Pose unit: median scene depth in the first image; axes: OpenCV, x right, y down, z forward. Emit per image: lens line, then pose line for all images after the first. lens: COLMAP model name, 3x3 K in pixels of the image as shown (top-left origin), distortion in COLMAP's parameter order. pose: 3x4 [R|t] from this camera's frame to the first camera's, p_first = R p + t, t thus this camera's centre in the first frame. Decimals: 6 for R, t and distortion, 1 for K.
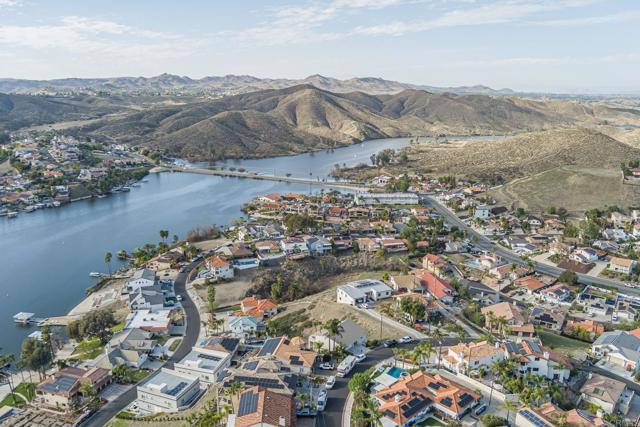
lens RADIAL K [[517.9, 0, 318.2], [0, 517.9, 214.8], [0, 0, 1]] dist [-0.065572, 0.014748]
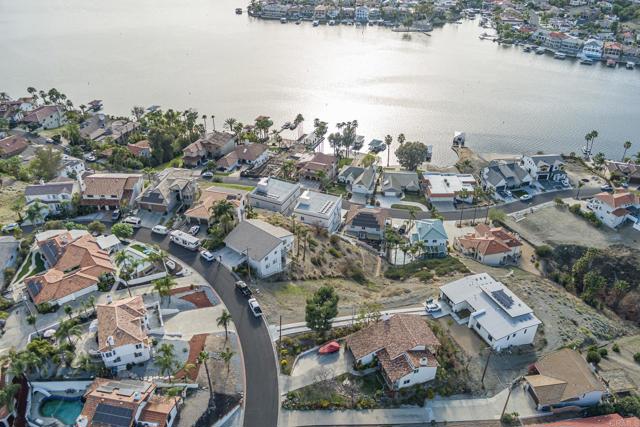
lens RADIAL K [[517.9, 0, 318.2], [0, 517.9, 214.8], [0, 0, 1]] dist [-0.065572, 0.014748]
pose [[-0.051648, 0.525348, -0.849319, 0.322777], [-0.250545, 0.816439, 0.520245, -0.110600], [0.966726, 0.239662, 0.089456, 0.467421]]
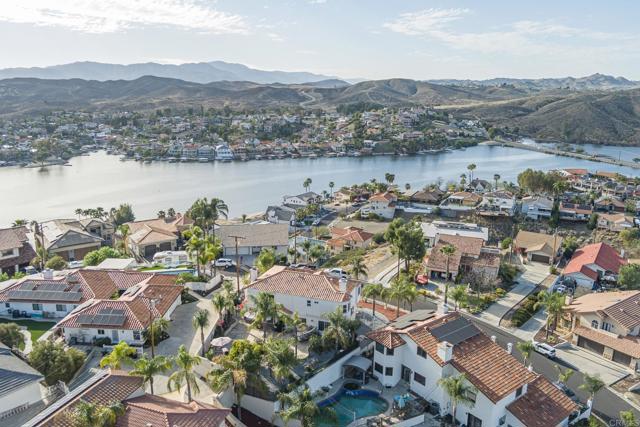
lens RADIAL K [[517.9, 0, 318.2], [0, 517.9, 214.8], [0, 0, 1]] dist [-0.065572, 0.014748]
pose [[0.707840, 0.165465, -0.686720, 0.254362], [-0.170188, 0.983488, 0.061550, 0.069369], [0.685565, 0.073304, 0.724312, 0.267238]]
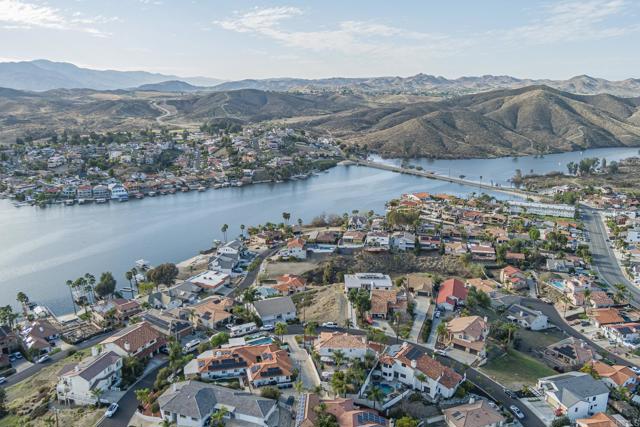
lens RADIAL K [[517.9, 0, 318.2], [0, 517.9, 214.8], [0, 0, 1]] dist [-0.065572, 0.014748]
pose [[0.884885, 0.108441, -0.453010, 0.282606], [-0.108677, 0.993747, 0.025598, -0.001674], [0.452954, 0.026580, 0.891138, 0.024266]]
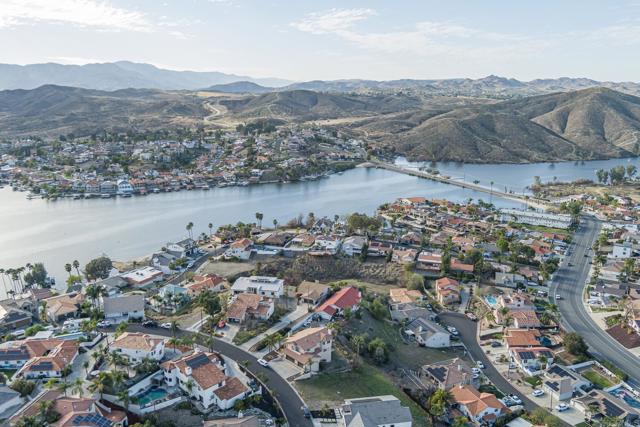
lens RADIAL K [[517.9, 0, 318.2], [0, 517.9, 214.8], [0, 0, 1]] dist [-0.065572, 0.014748]
pose [[0.813194, 0.137006, -0.565636, 0.458250], [-0.139209, 0.989474, 0.039529, -0.029333], [0.565098, 0.046597, 0.823707, 0.144524]]
